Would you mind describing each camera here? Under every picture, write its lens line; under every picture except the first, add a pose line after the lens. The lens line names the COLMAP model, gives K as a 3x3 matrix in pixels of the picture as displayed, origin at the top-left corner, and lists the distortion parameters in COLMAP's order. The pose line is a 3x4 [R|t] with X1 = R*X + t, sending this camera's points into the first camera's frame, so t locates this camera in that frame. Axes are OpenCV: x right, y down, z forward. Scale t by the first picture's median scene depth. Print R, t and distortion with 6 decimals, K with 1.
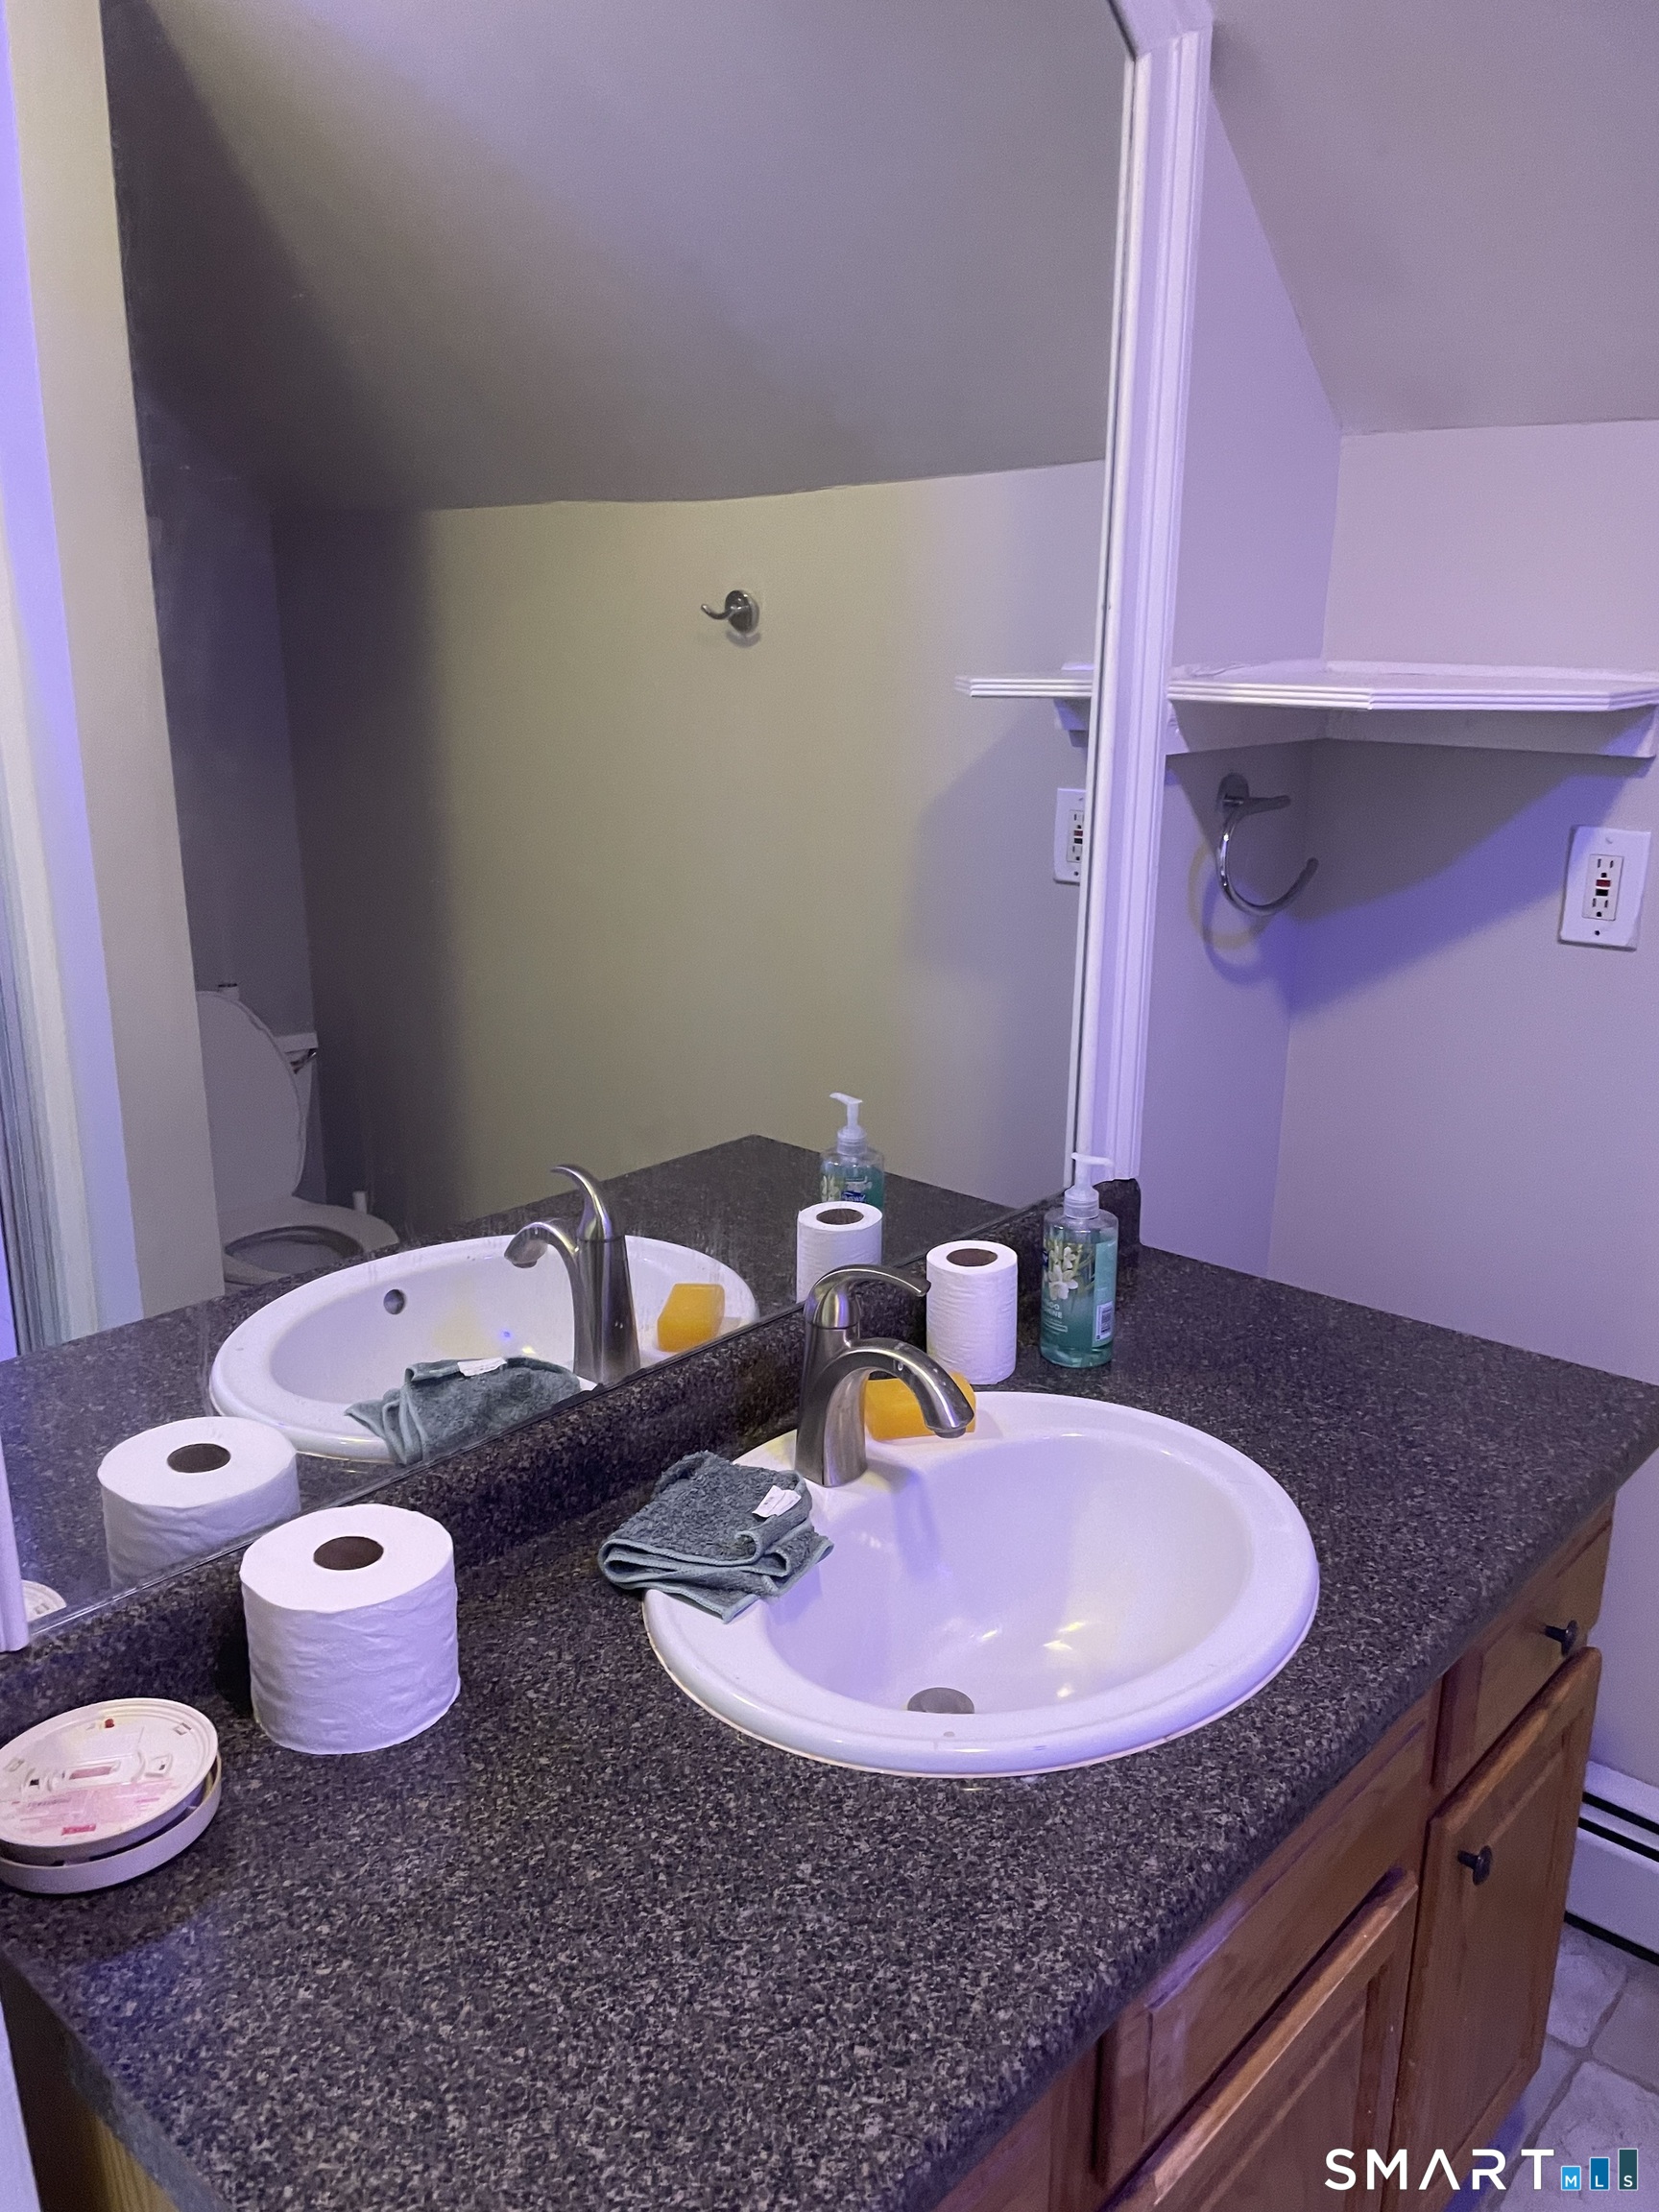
lens RADIAL K [[1675.2, 0, 827.3], [0, 1675.2, 1106.8], [0, 0, 1]] dist [0.002617, -0.000751]
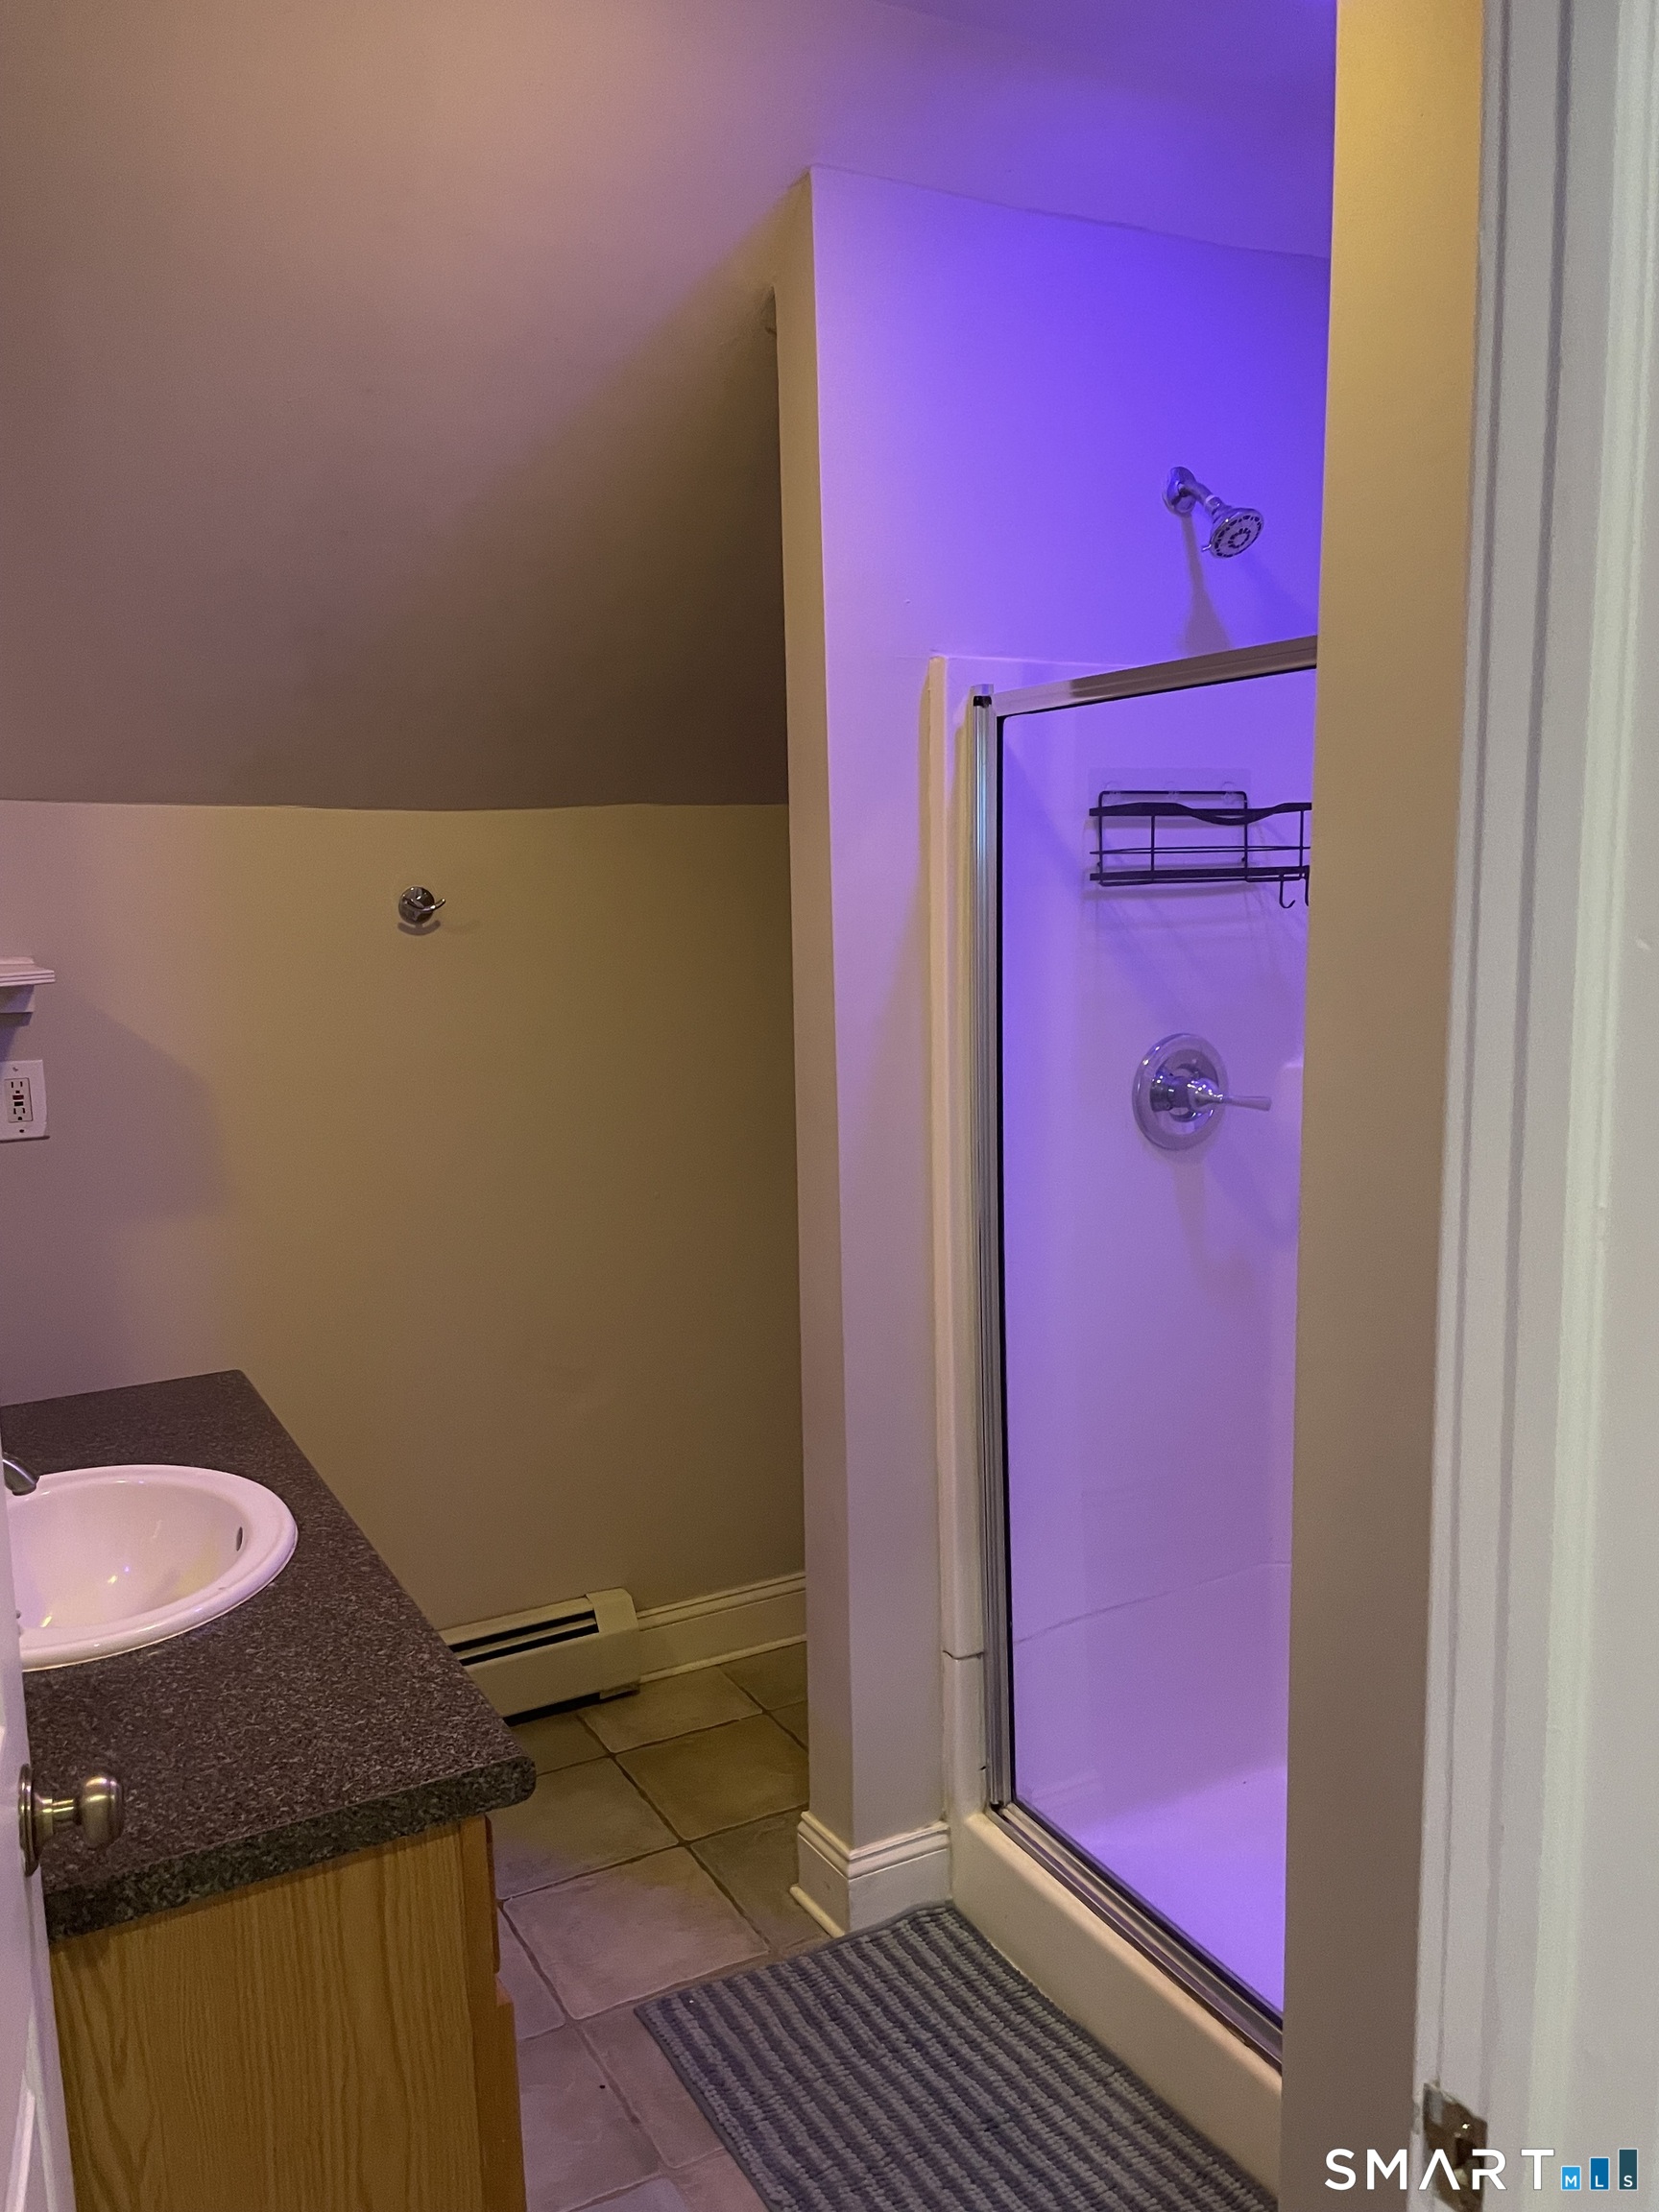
lens RADIAL K [[1675.2, 0, 826.7], [0, 1675.2, 1109.7], [0, 0, 1]] dist [0.002617, -0.000751]
pose [[0.304951, -0.142379, 0.941665, -0.719672], [0.272847, 0.960376, 0.056849, -0.013246], [-0.912447, 0.239594, 0.331716, -0.135655]]
